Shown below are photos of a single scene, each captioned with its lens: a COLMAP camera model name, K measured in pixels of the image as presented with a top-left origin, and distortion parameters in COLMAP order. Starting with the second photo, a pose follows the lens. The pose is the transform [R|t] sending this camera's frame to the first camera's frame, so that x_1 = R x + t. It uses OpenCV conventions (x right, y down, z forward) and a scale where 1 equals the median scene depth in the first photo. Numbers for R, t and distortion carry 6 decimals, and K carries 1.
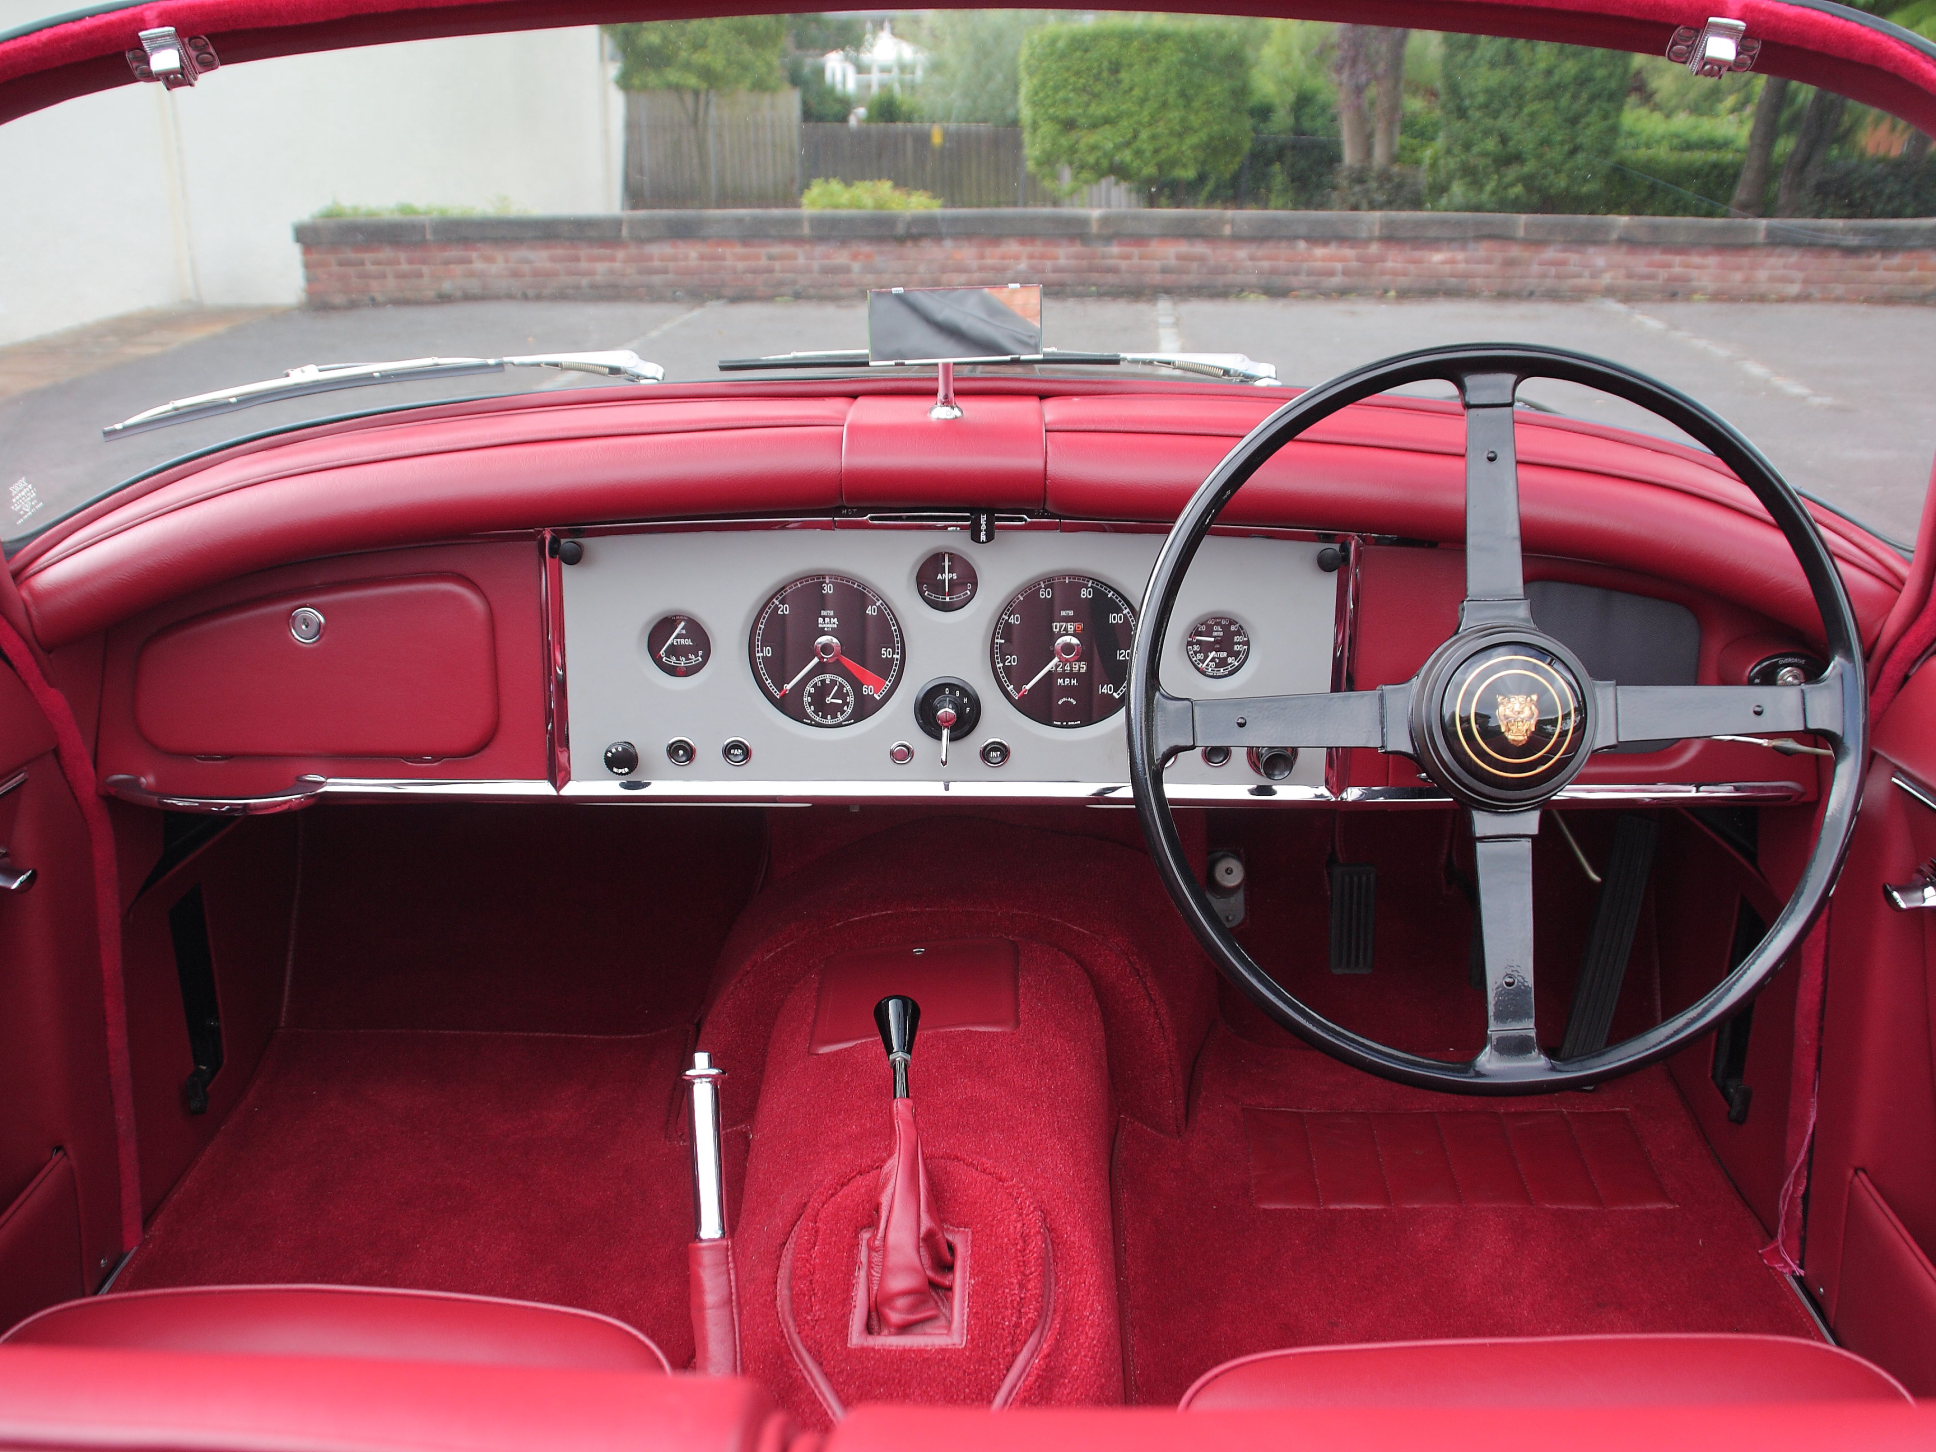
lens RADIAL K [[1441.2, 0, 968.0], [0, 1441.2, 726.0], [0, 0, 1]] dist [-0.128027, 0.068848]
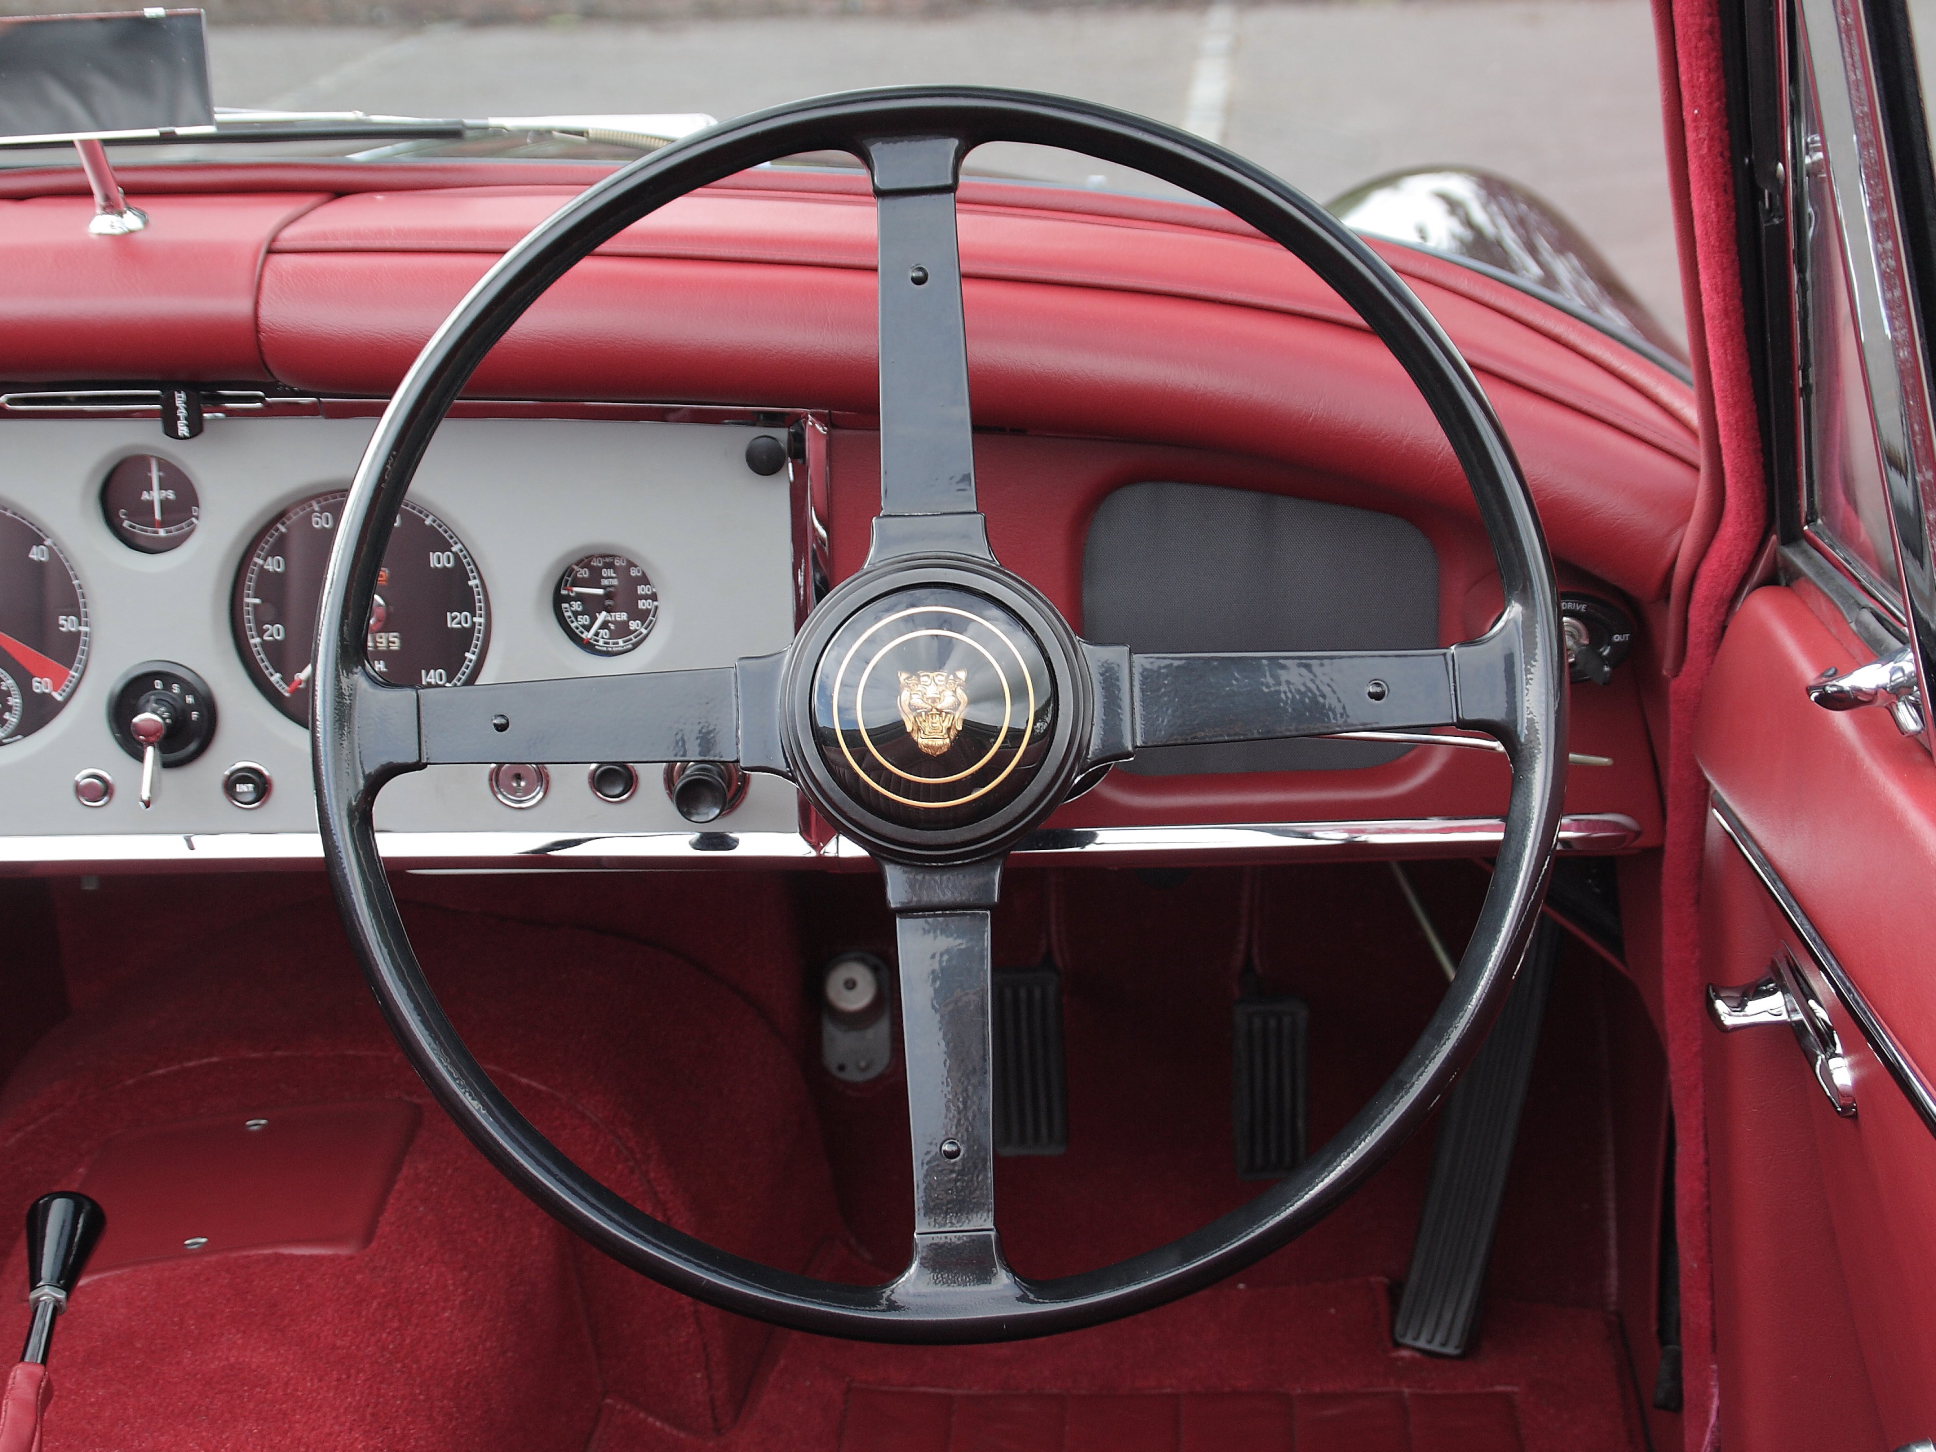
lens RADIAL K [[2495.6, 0, 966.1], [0, 2495.6, 706.5], [0, 0, 1]] dist [-0.018142, 0.074732]
pose [[0.999825, -0.016487, 0.008886, 0.317196], [0.016670, 0.999642, -0.020912, 0.012659], [-0.008538, 0.021056, 0.999742, -0.050167]]
